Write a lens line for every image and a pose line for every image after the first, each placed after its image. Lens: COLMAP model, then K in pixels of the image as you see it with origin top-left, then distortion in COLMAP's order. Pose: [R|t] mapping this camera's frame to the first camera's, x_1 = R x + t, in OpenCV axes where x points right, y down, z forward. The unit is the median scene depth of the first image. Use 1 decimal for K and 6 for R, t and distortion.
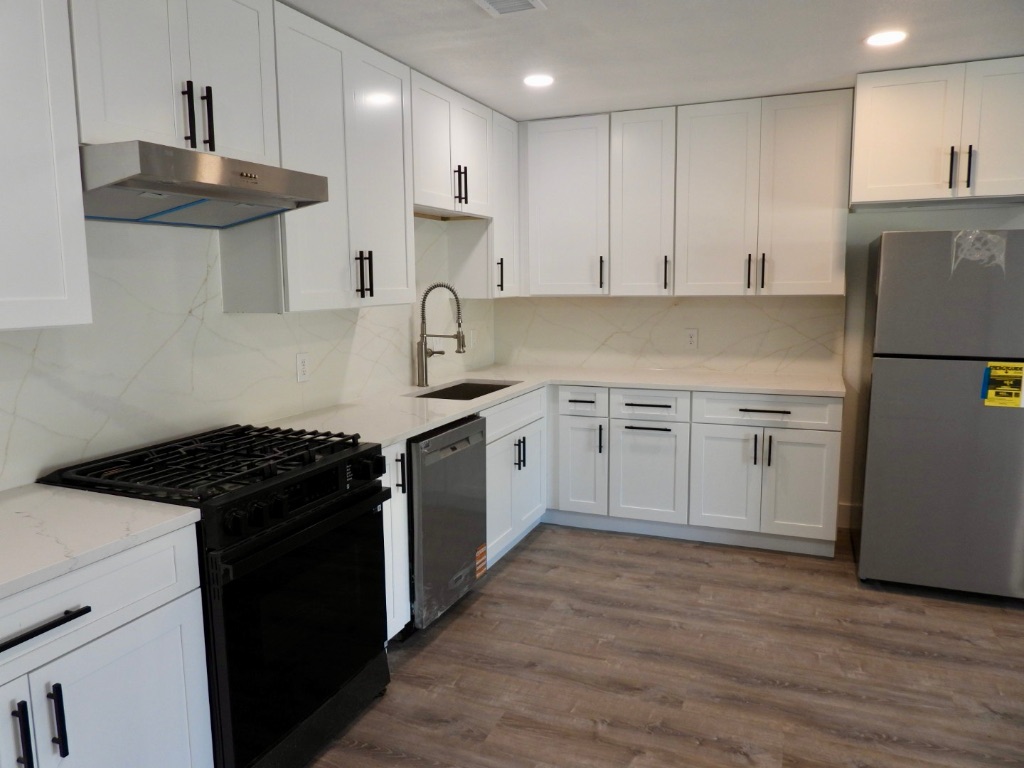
lens RADIAL K [[729.0, 0, 515.9], [0, 729.0, 381.6], [0, 0, 1]] dist [-0.028457, 0.017145]
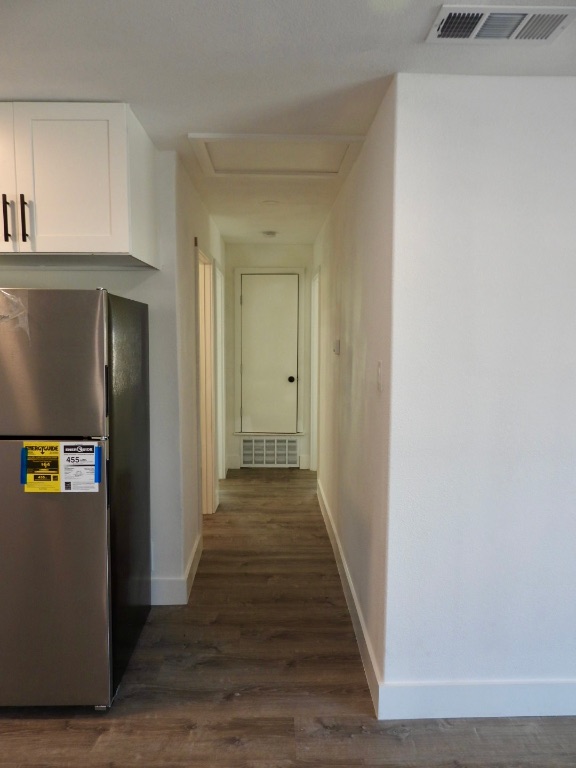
lens RADIAL K [[546.8, 0, 291.7], [0, 546.8, 383.8], [0, 0, 1]] dist [-0.028457, 0.017145]
pose [[0.909476, -0.022542, 0.415145, 0.677509], [0.041866, 0.998419, -0.037505, -0.057970], [-0.413643, 0.051490, 0.908982, 0.278395]]
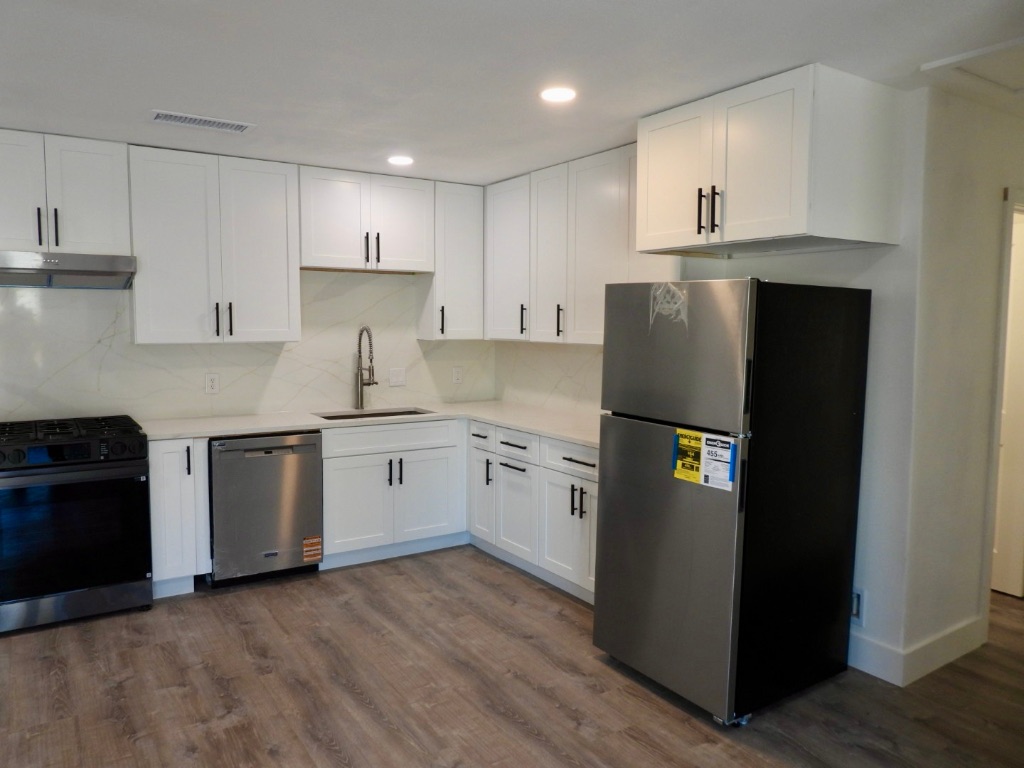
lens RADIAL K [[729.0, 0, 512.7], [0, 729.0, 381.2], [0, 0, 1]] dist [-0.028457, 0.017145]
pose [[0.832767, 0.064607, -0.549842, 0.975262], [-0.092867, 0.995397, -0.023693, -0.045059], [0.545780, 0.070793, 0.834933, 0.137792]]
